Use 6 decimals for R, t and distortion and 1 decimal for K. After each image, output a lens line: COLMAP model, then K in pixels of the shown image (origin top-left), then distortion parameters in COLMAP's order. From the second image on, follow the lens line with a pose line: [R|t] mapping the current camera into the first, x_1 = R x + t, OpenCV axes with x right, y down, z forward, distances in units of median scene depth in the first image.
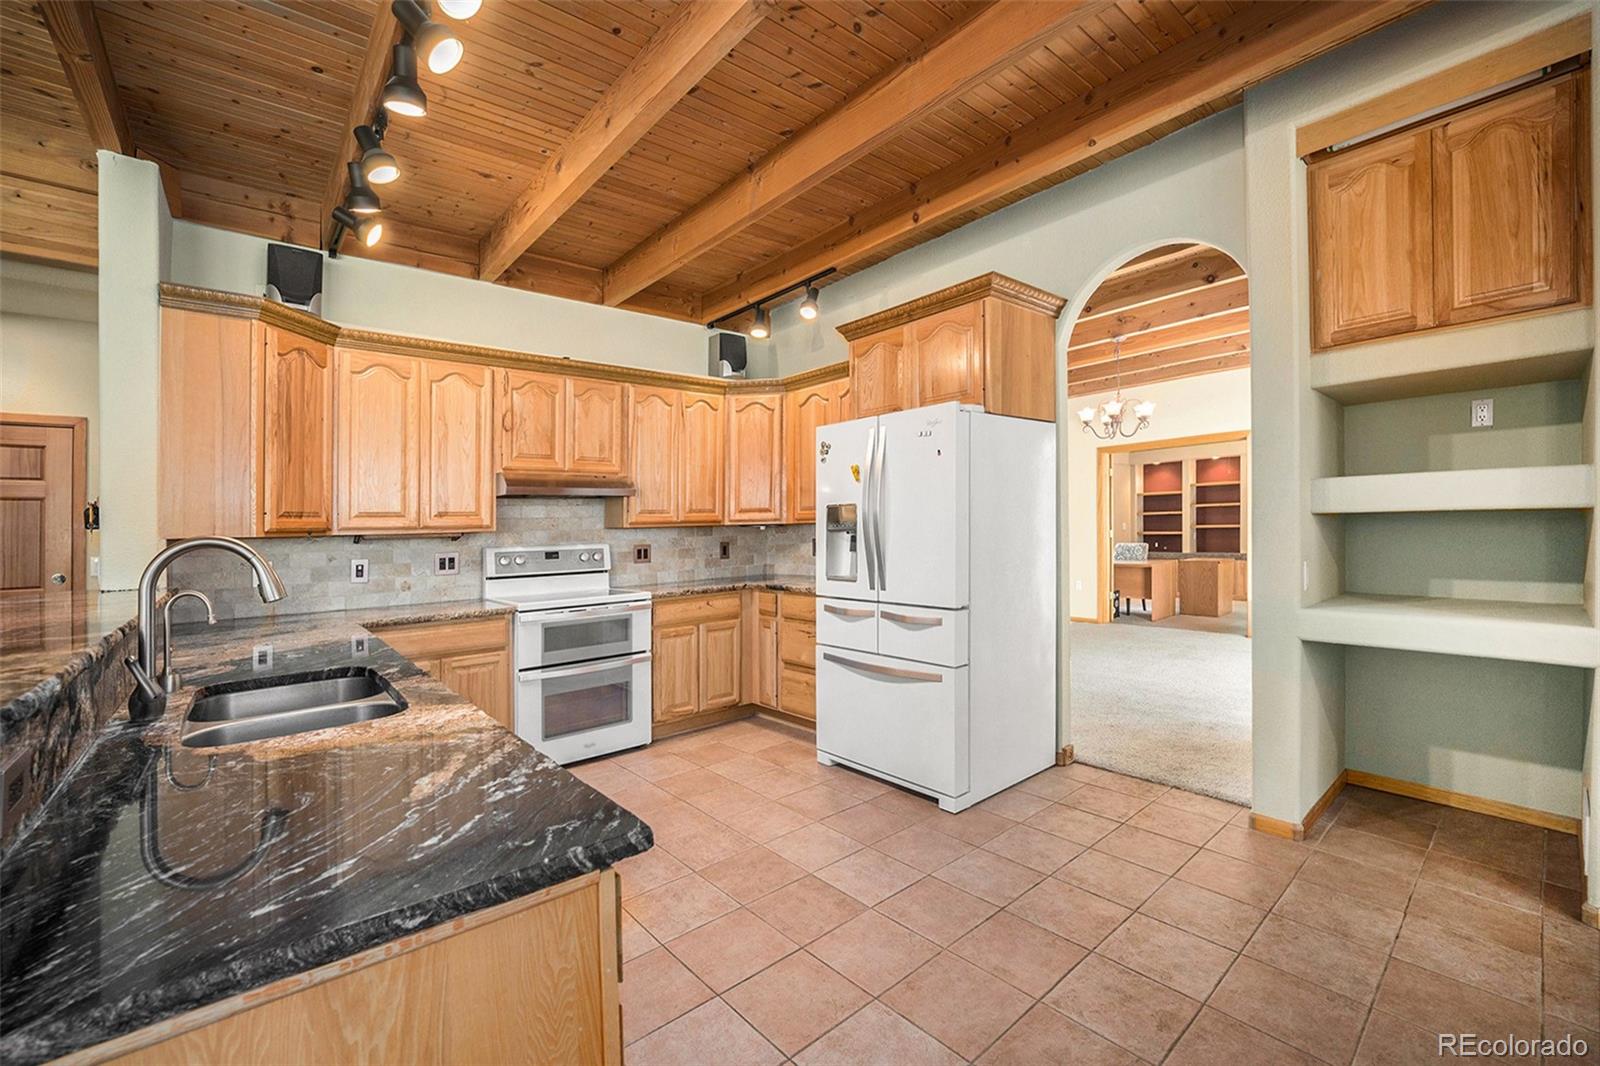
lens RADIAL K [[673.7, 0, 800.0], [0, 673.7, 533.0], [0, 0, 1]] dist [0.001634, 0.000120]
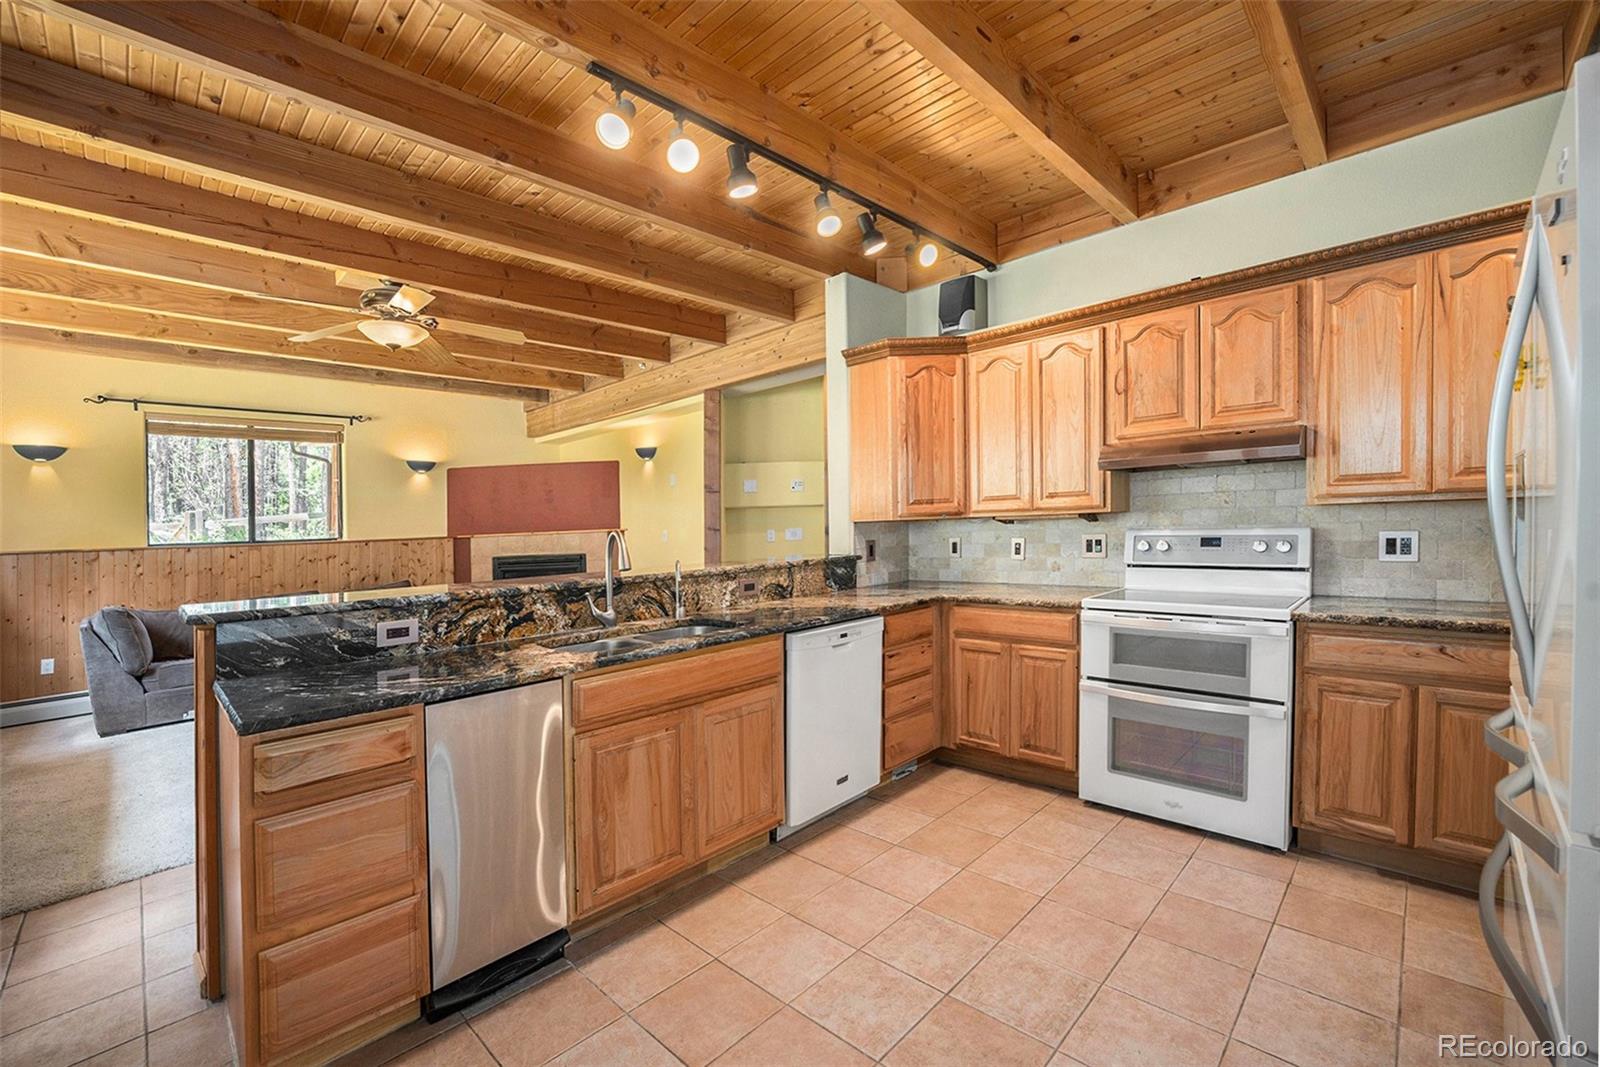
lens RADIAL K [[672.3, 0, 803.4], [0, 672.3, 503.6], [0, 0, 1]] dist [-0.002379, -0.000155]
pose [[0.108462, -0.005318, -0.994086, 0.369706], [0.023582, 0.999718, -0.002775, -0.020808], [0.993821, -0.023141, 0.108557, 0.520319]]
